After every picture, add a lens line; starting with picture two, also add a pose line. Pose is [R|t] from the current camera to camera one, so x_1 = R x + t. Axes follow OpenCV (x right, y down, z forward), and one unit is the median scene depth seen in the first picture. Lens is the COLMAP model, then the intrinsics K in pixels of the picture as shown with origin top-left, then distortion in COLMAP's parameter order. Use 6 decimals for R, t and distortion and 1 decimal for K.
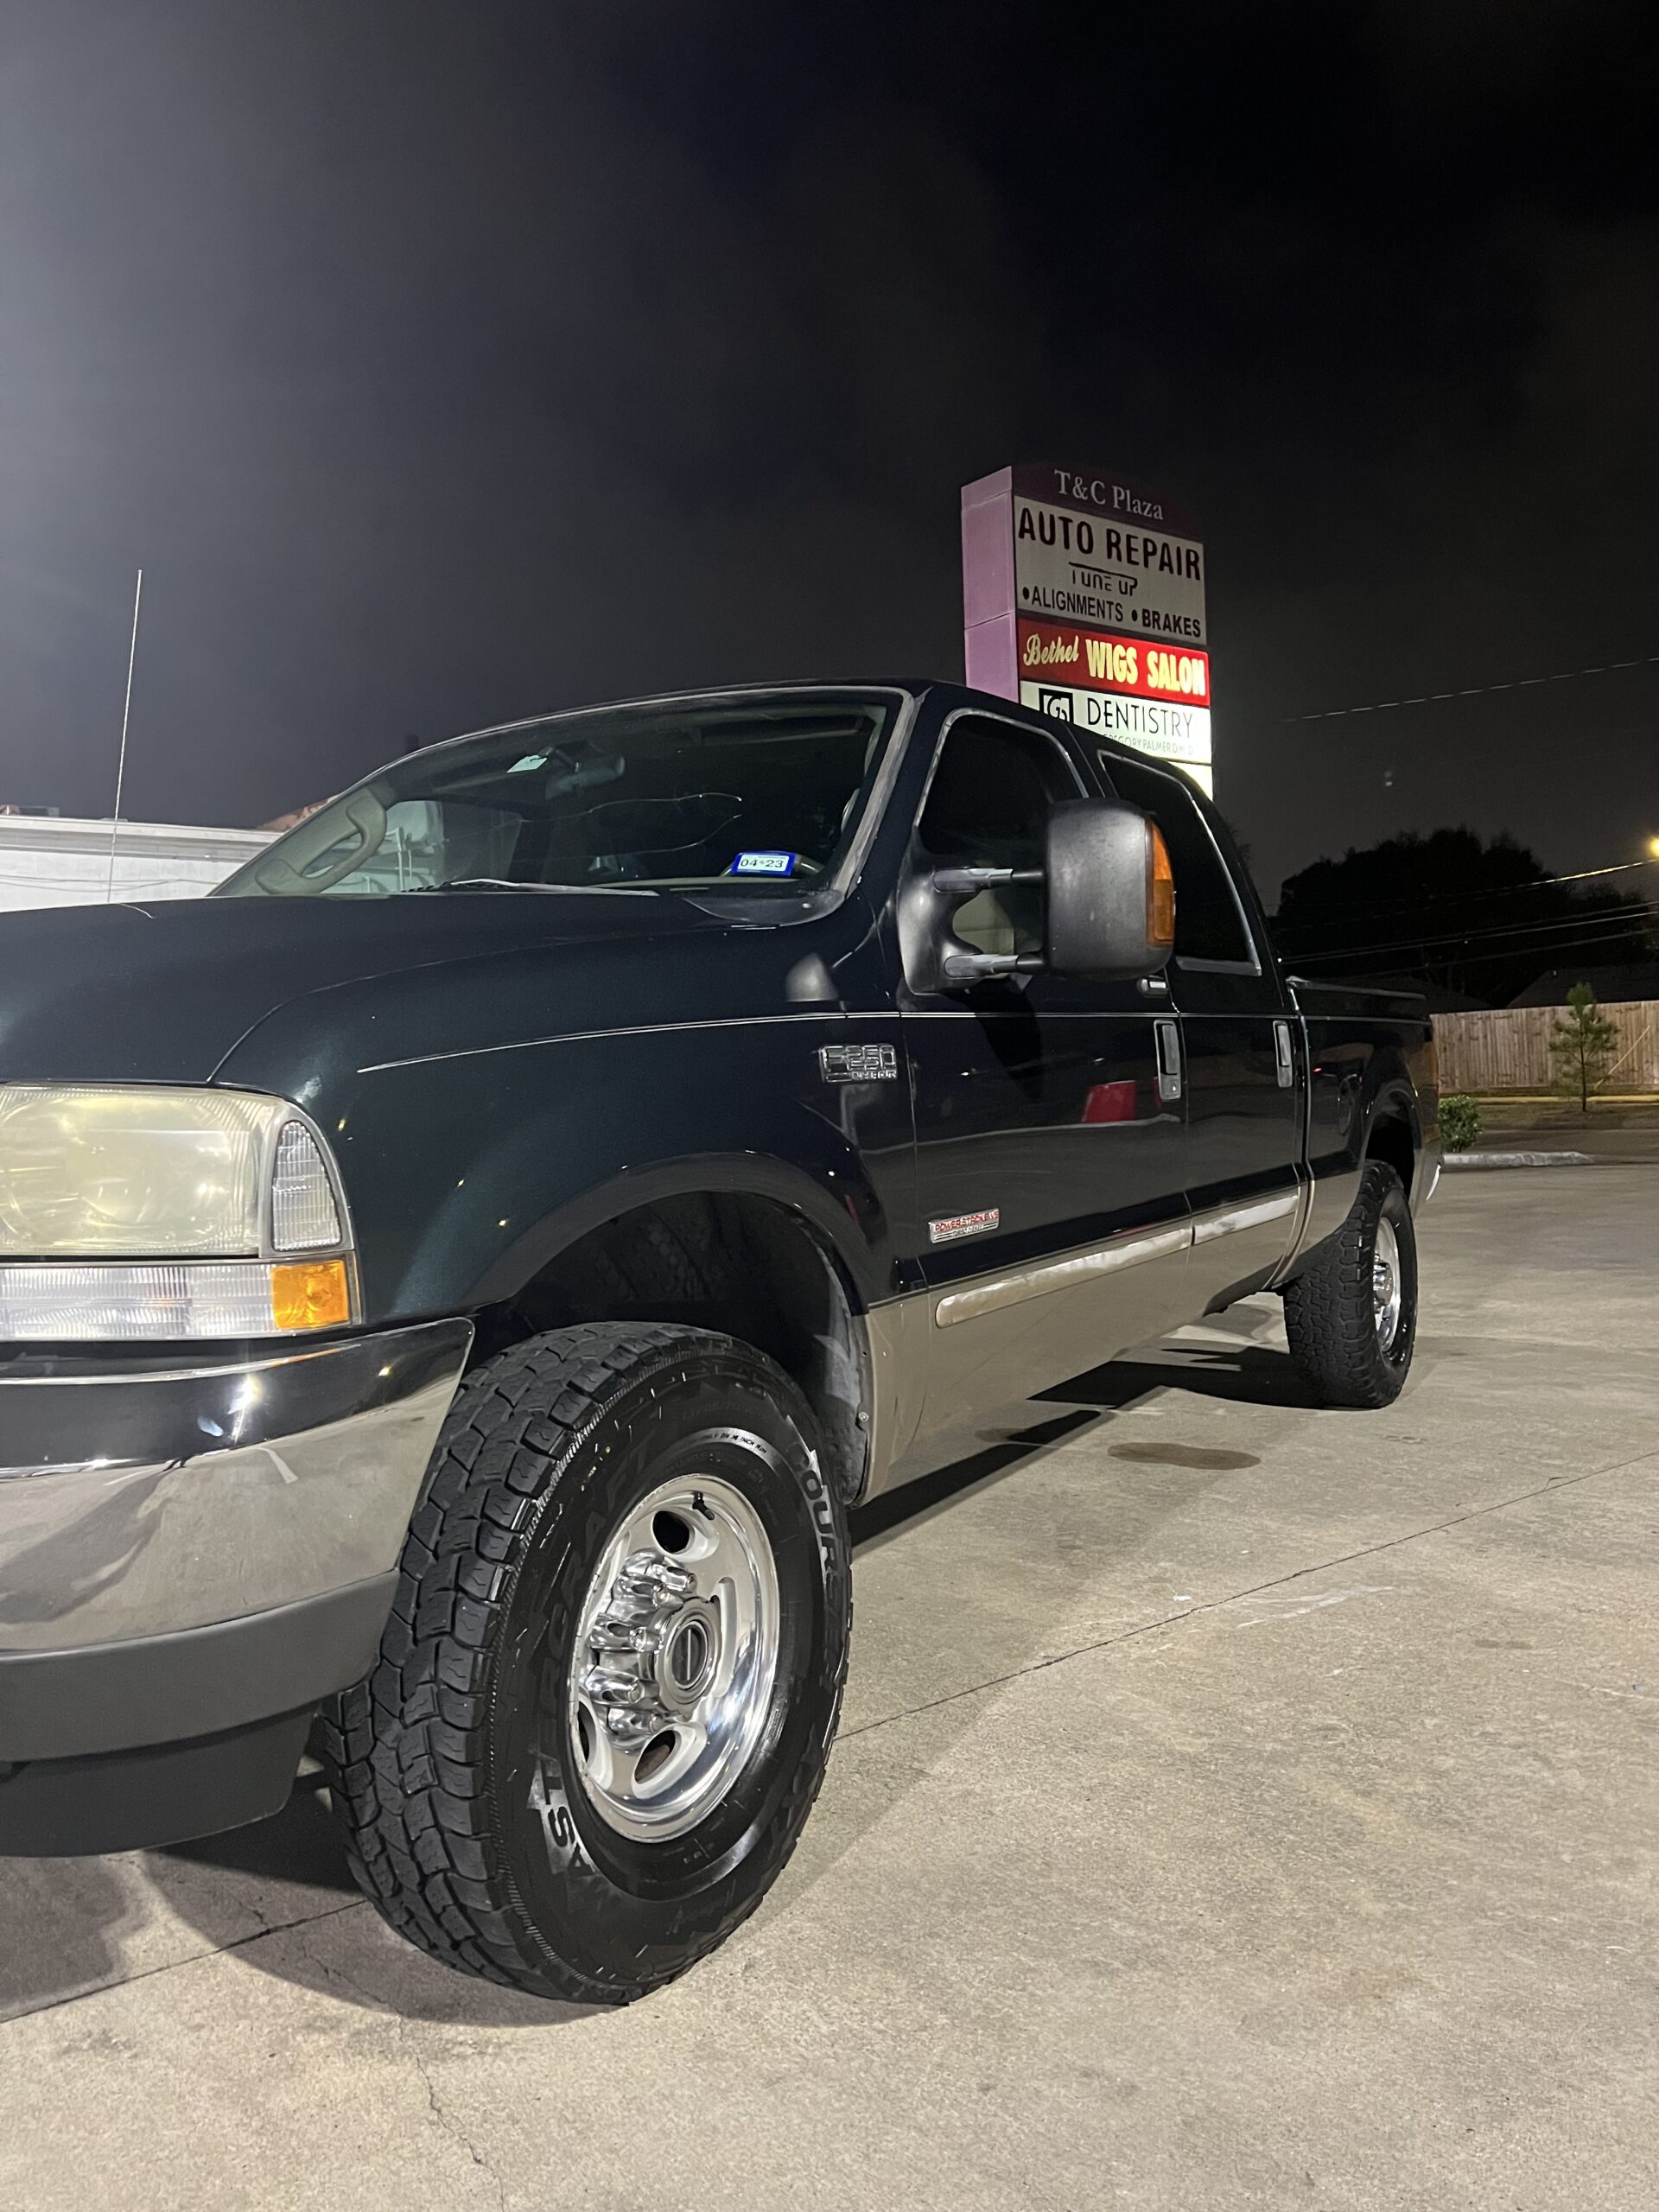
lens RADIAL K [[1671.2, 0, 827.9], [0, 1671.2, 1097.2], [0, 0, 1]] dist [0.029258, -0.031926]
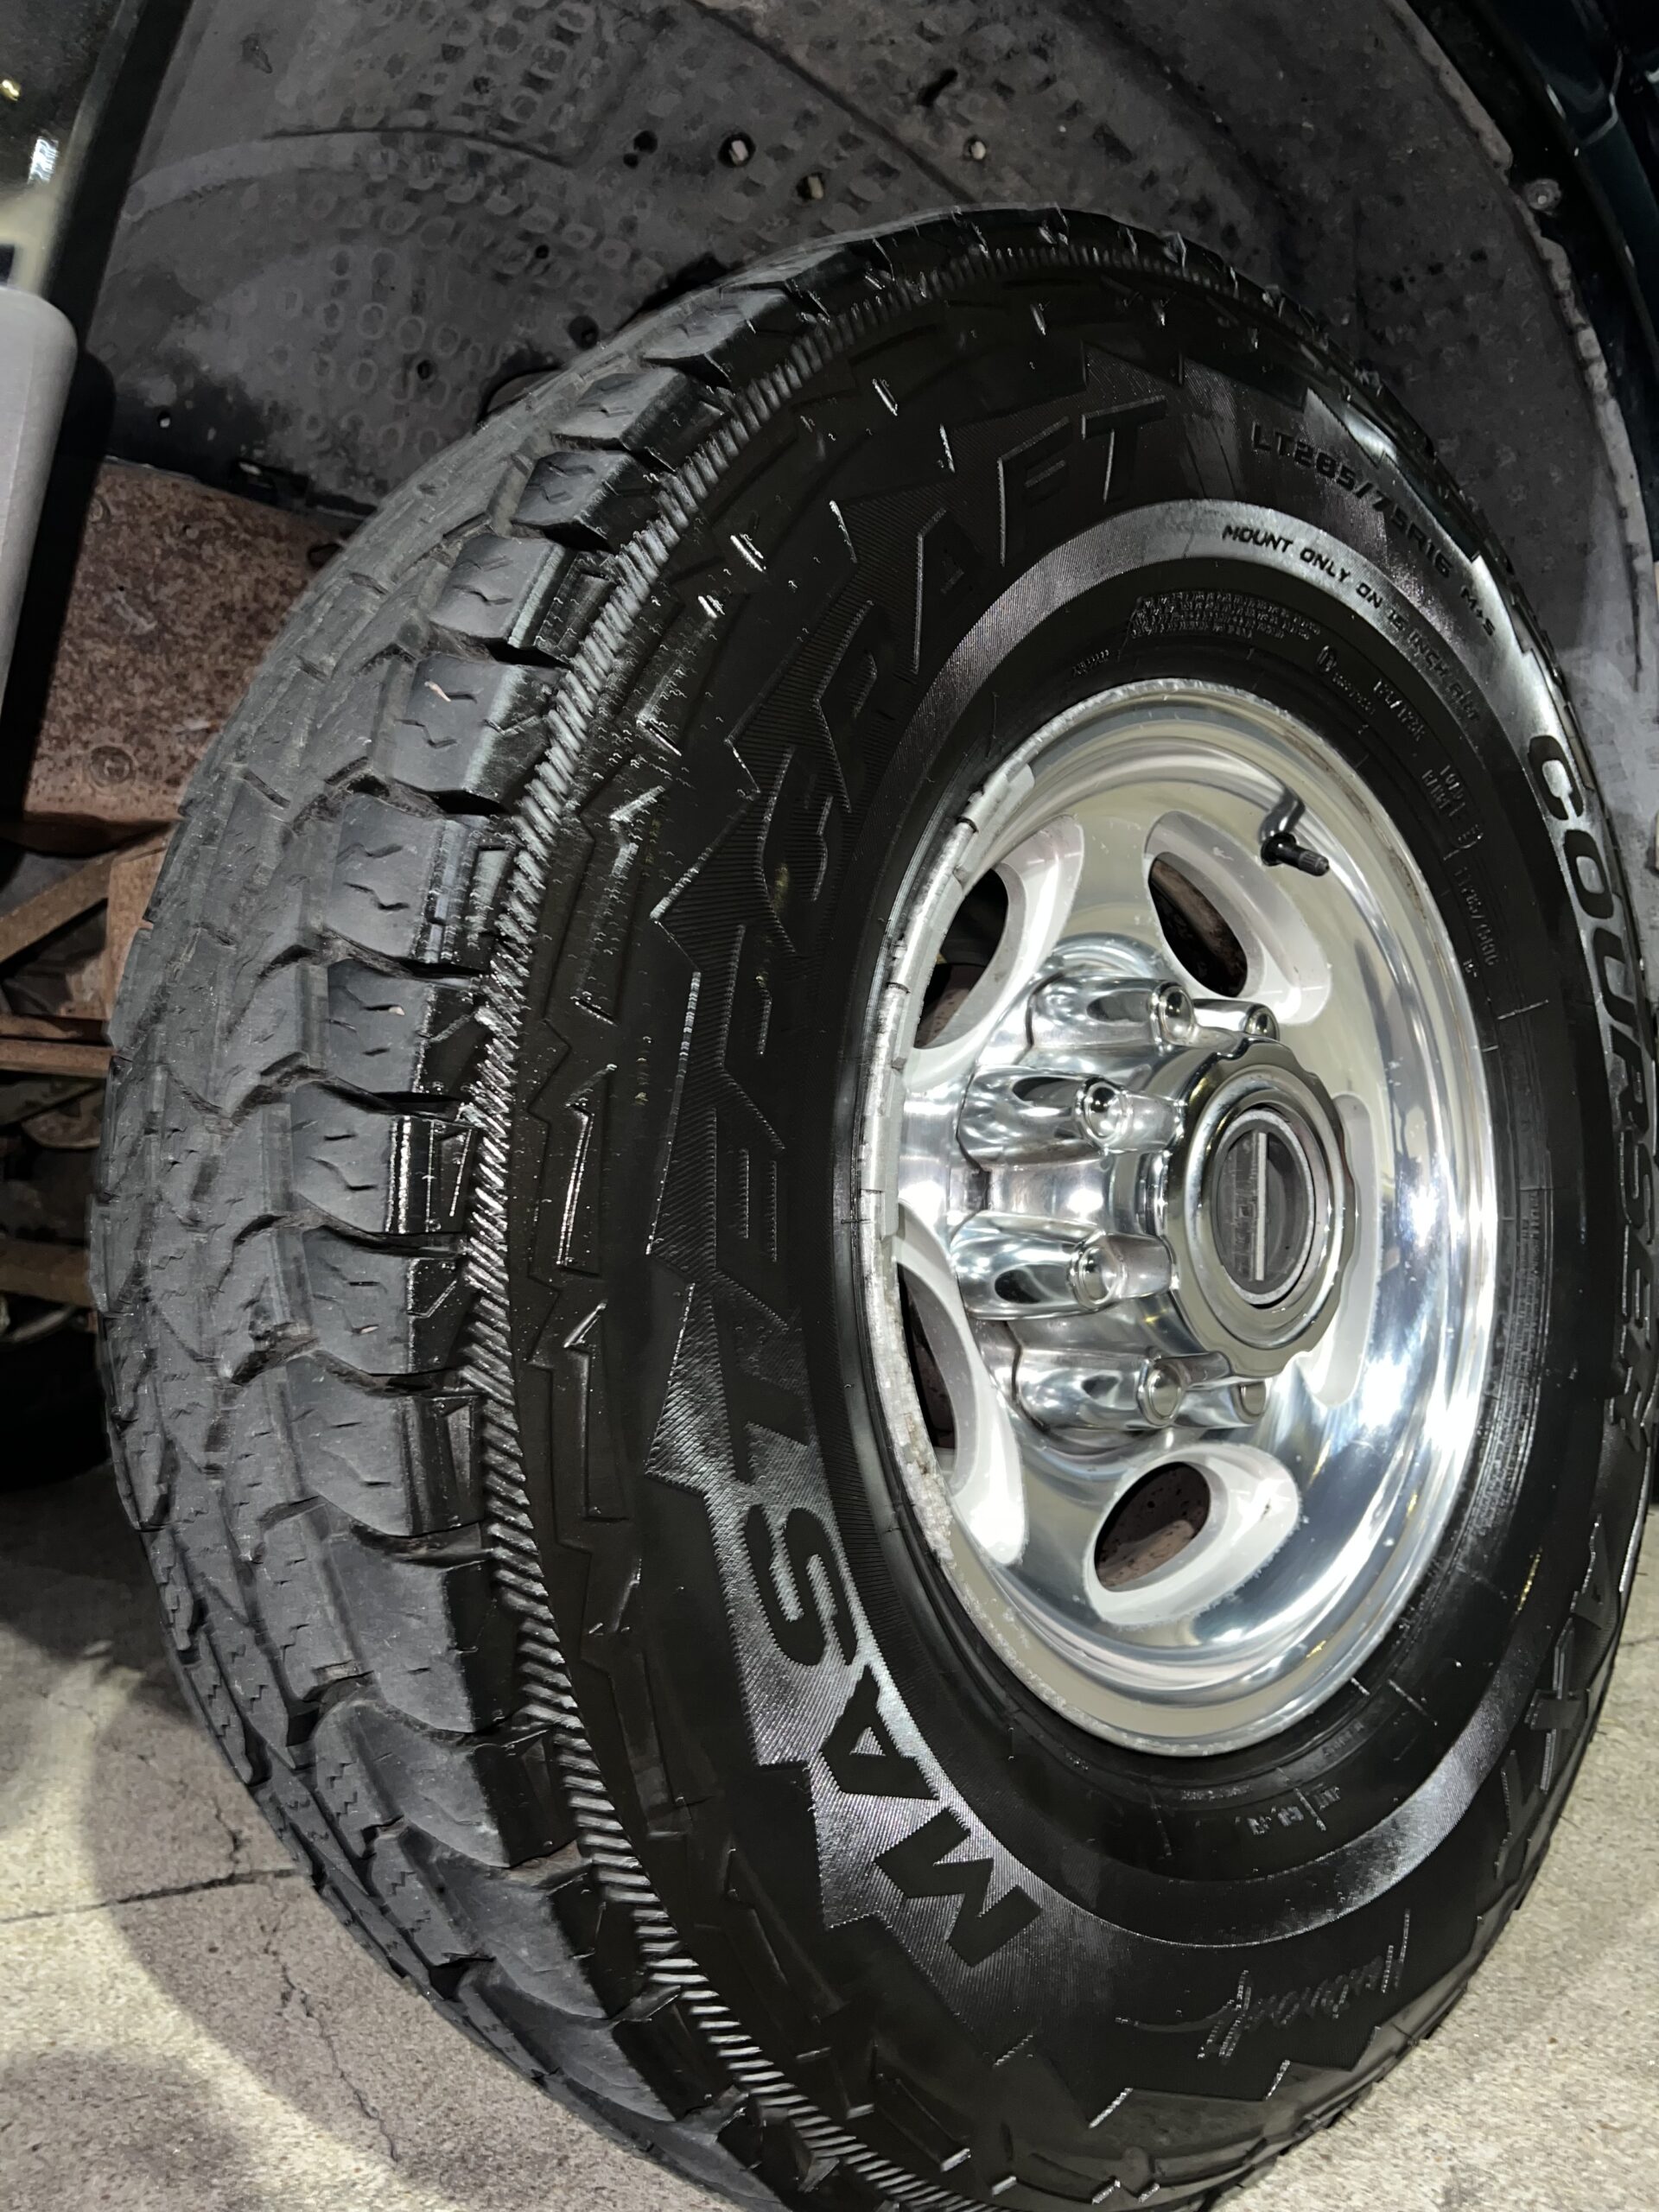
lens RADIAL K [[1671.2, 0, 835.7], [0, 1671.2, 1088.1], [0, 0, 1]] dist [0.029258, -0.031926]
pose [[0.960020, 0.005730, -0.279874, -0.081211], [-0.013761, 0.999548, -0.026737, 0.364103], [0.279594, 0.029519, 0.959664, 0.749953]]
